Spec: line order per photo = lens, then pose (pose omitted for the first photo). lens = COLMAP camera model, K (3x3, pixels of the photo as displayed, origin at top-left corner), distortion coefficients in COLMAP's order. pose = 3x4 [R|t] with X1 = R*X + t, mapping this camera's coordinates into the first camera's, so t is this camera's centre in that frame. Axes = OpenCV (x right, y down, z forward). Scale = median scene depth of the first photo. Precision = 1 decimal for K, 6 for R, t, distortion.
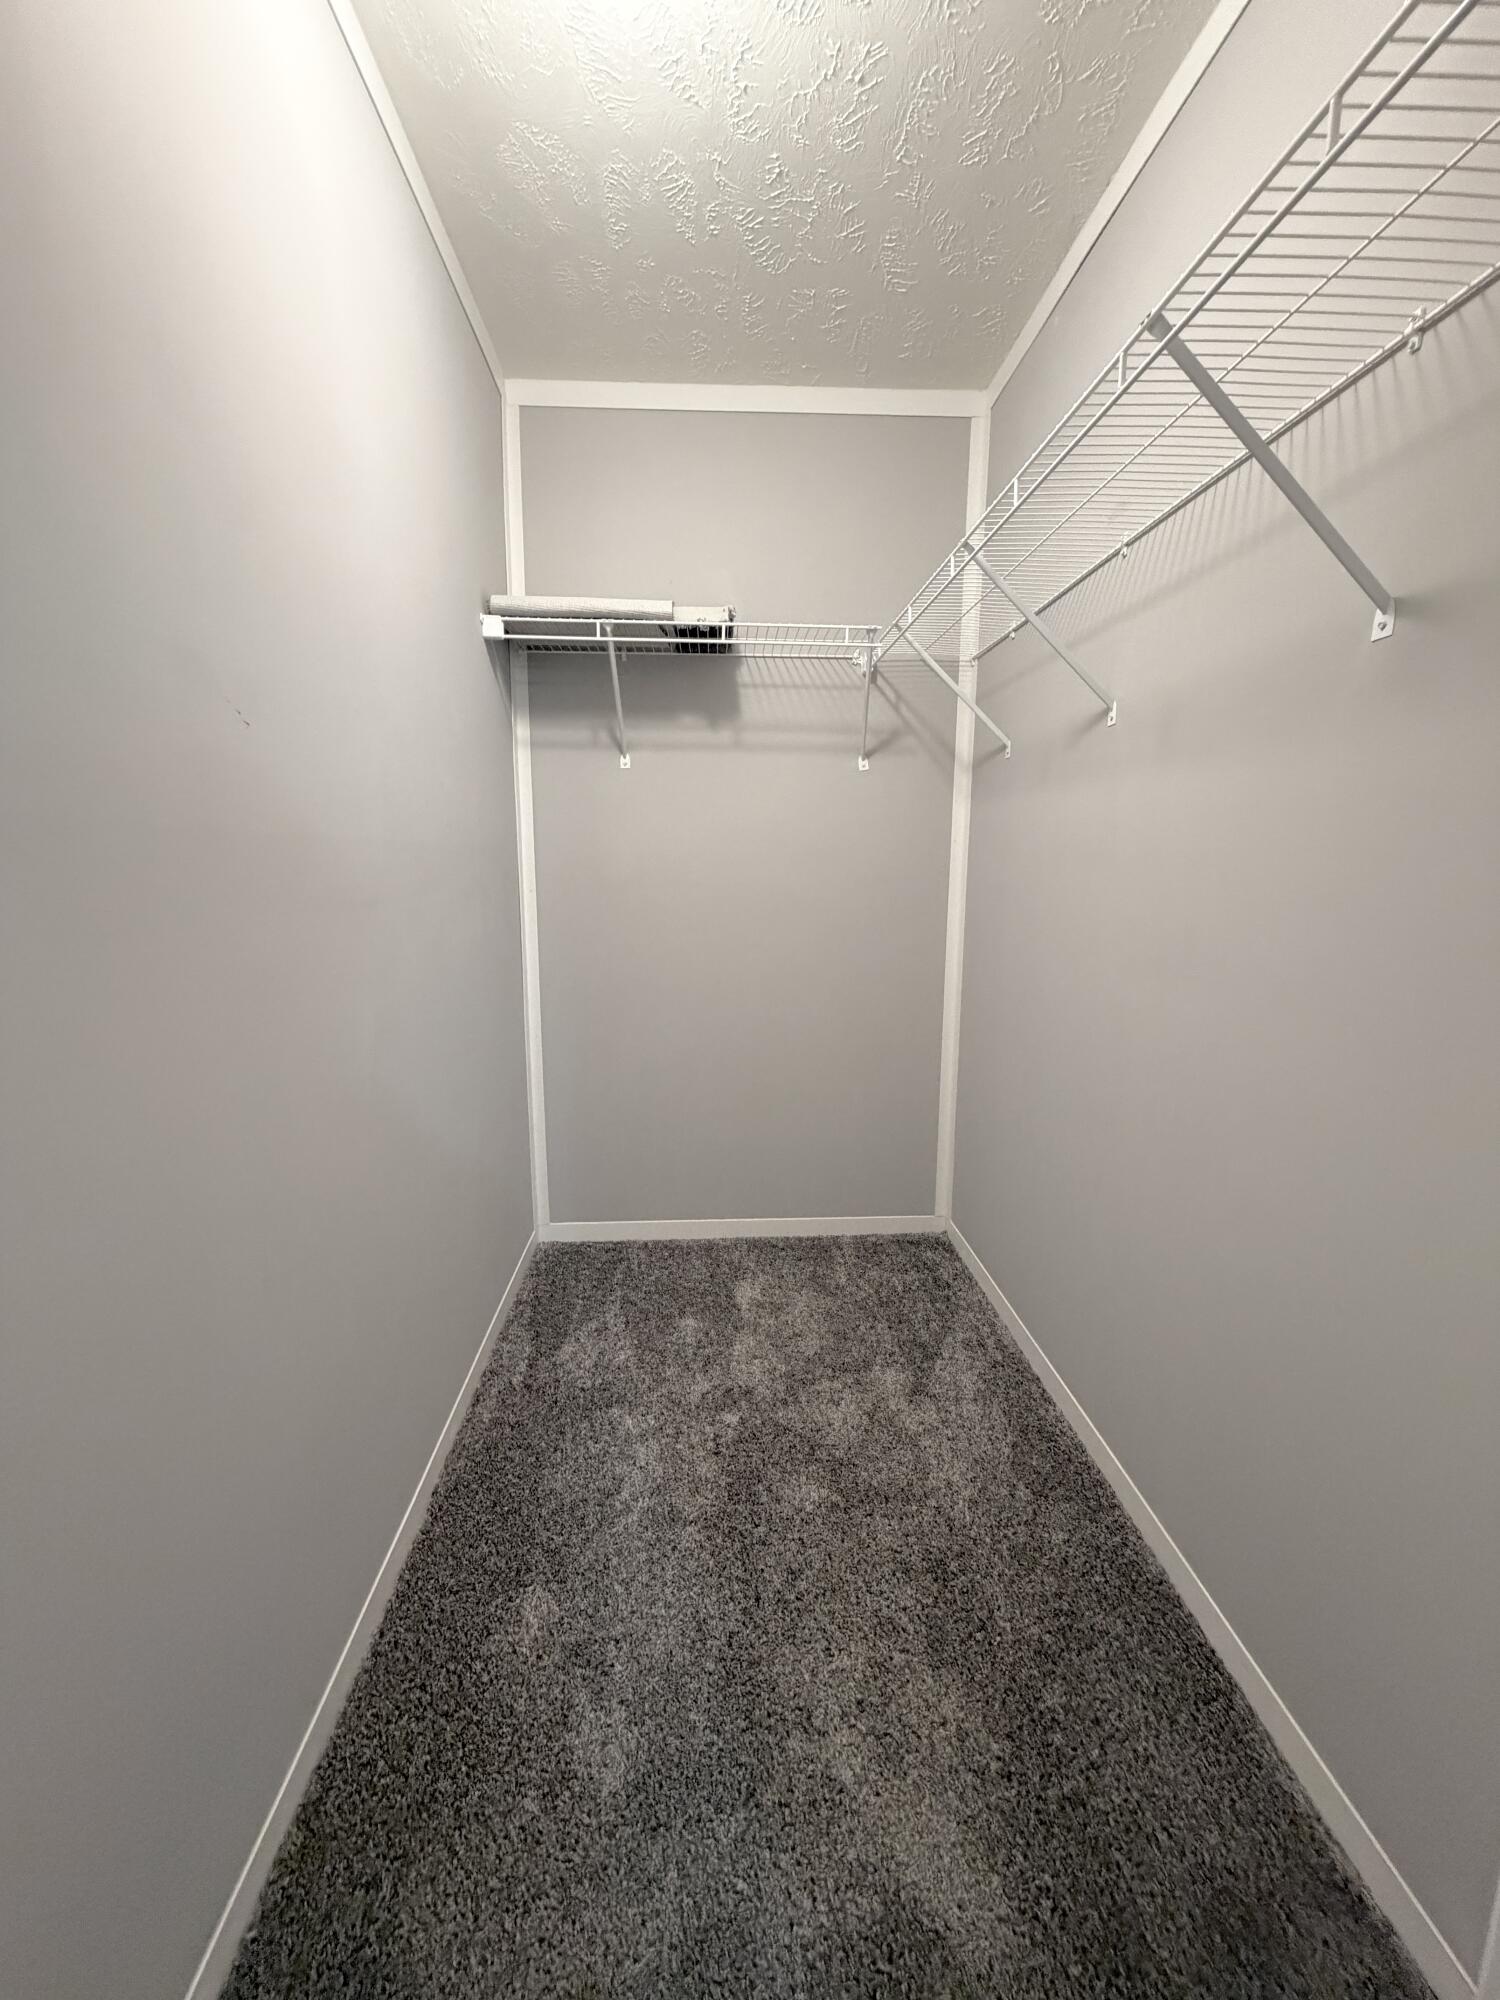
lens RADIAL K [[801.7, 0, 750.0], [0, 801.7, 1000.0], [0, 0, 1]] dist [0.002263, 0.000392]
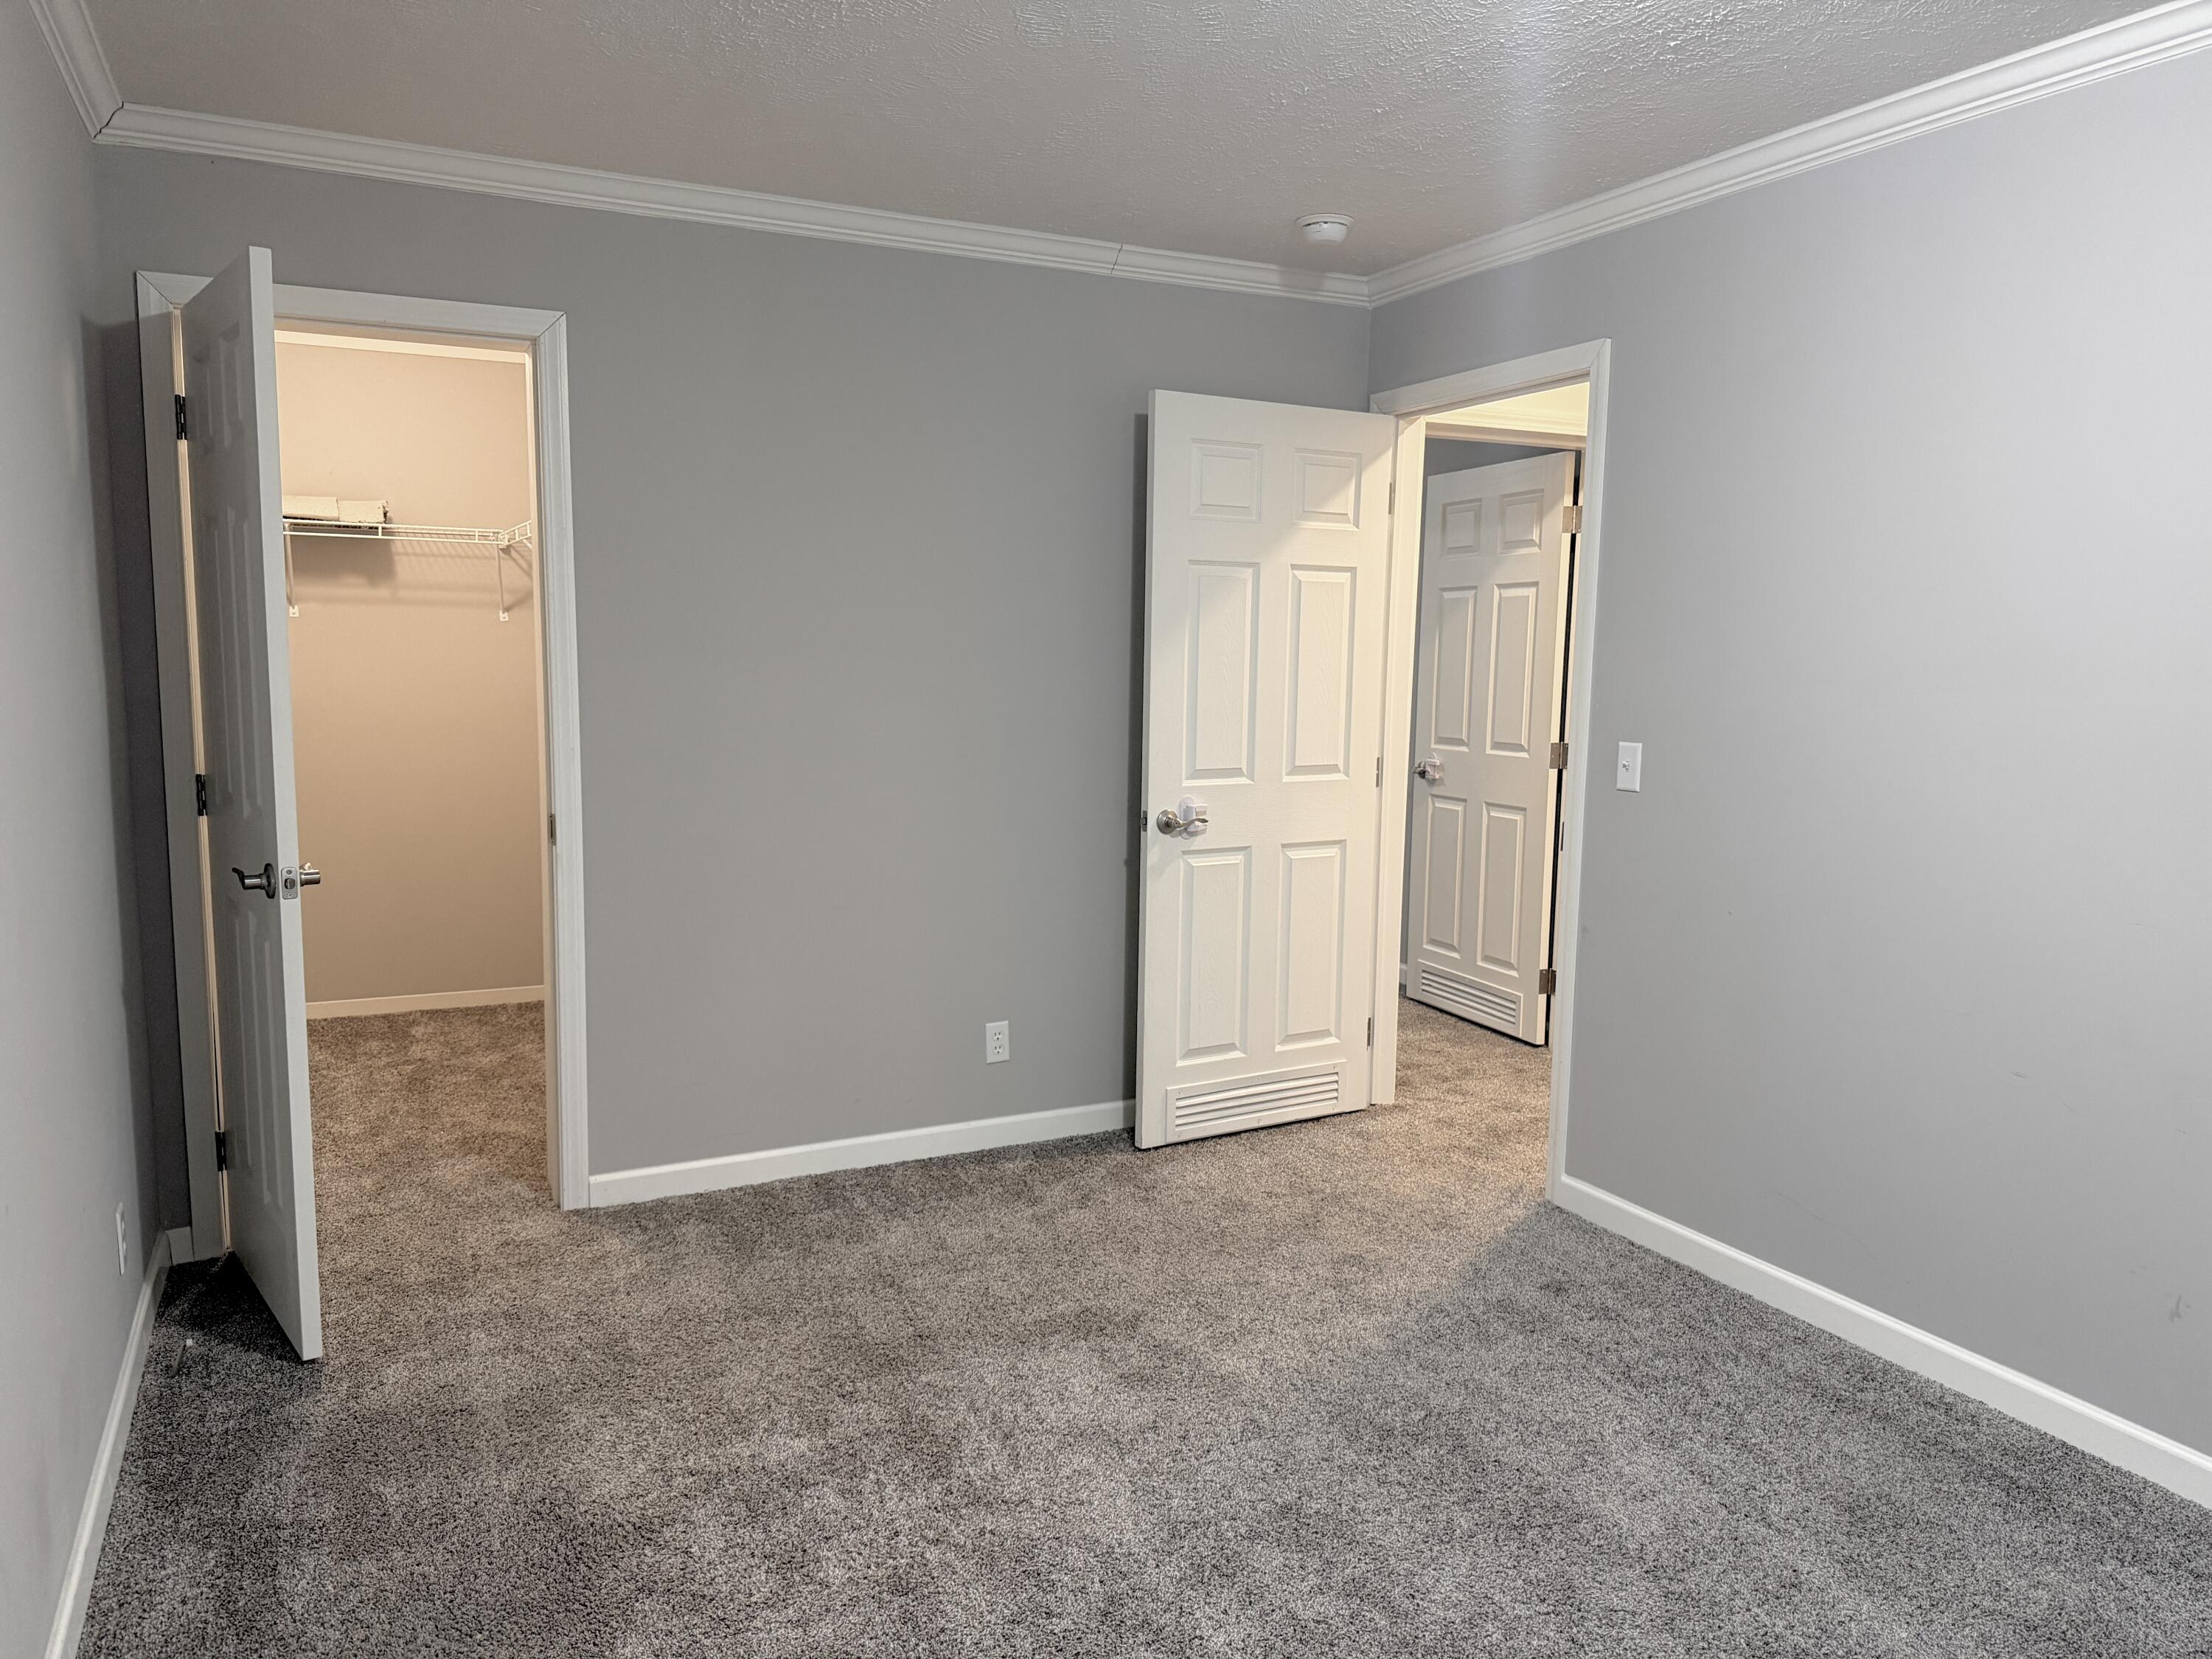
lens RADIAL K [[1542.1, 0, 1102.8], [0, 1542.1, 842.1], [0, 0, 1]] dist [0.116066, -0.180750]
pose [[0.918690, -0.038905, 0.393058, 0.024228], [0.048904, 0.998684, -0.015453, 0.158924], [-0.391940, 0.033419, 0.919384, -1.726968]]
